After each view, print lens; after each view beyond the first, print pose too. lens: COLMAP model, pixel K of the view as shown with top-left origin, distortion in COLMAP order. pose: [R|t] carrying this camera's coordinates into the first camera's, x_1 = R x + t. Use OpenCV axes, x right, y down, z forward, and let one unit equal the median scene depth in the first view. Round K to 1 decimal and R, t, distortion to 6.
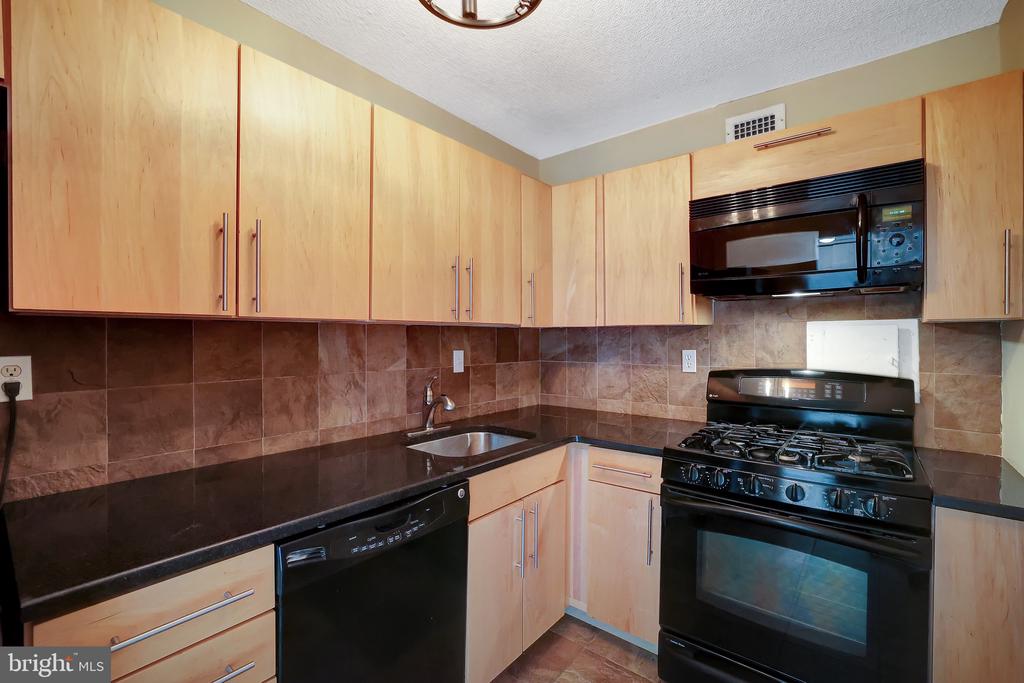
lens RADIAL K [[449.9, 0, 507.3], [0, 449.9, 339.6], [0, 0, 1]] dist [-0.017676, 0.007248]
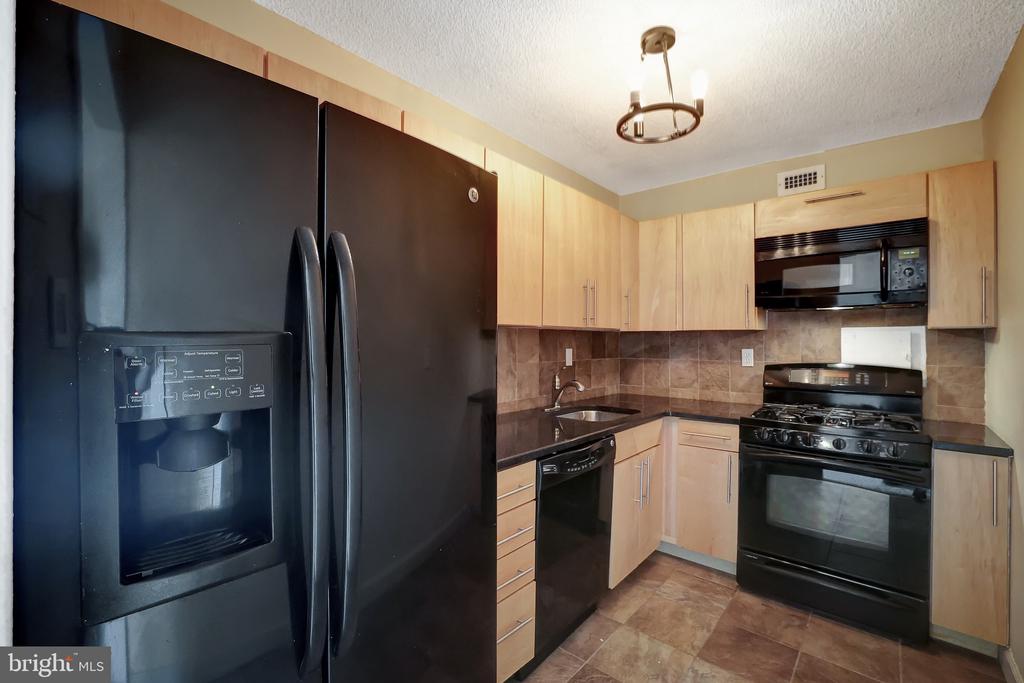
lens RADIAL K [[449.9, 0, 511.5], [0, 449.9, 339.9], [0, 0, 1]] dist [-0.017676, 0.007248]
pose [[0.999892, 0.003472, -0.014287, -0.327238], [-0.003558, 0.999976, -0.005994, 0.009130], [0.014266, 0.006044, 0.999880, -0.384335]]
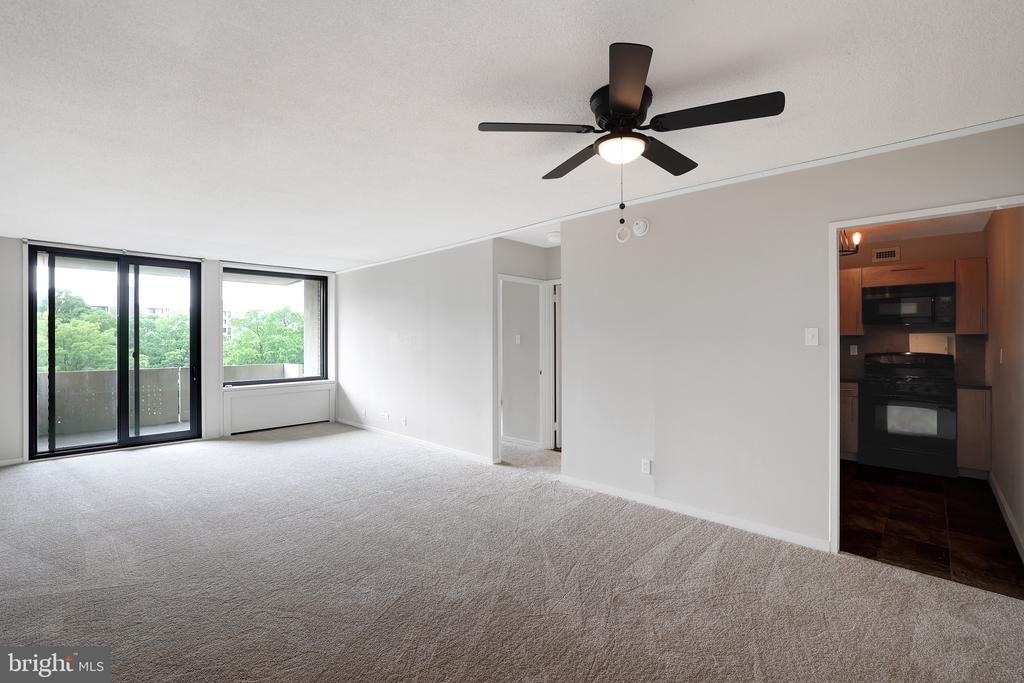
lens RADIAL K [[449.9, 0, 513.9], [0, 449.9, 342.0], [0, 0, 1]] dist [-0.017676, 0.007248]
pose [[0.997928, -0.004363, -0.064193, -1.543987], [0.004089, 0.999982, -0.004403, 0.010186], [0.064212, 0.004131, 0.997928, -1.828738]]
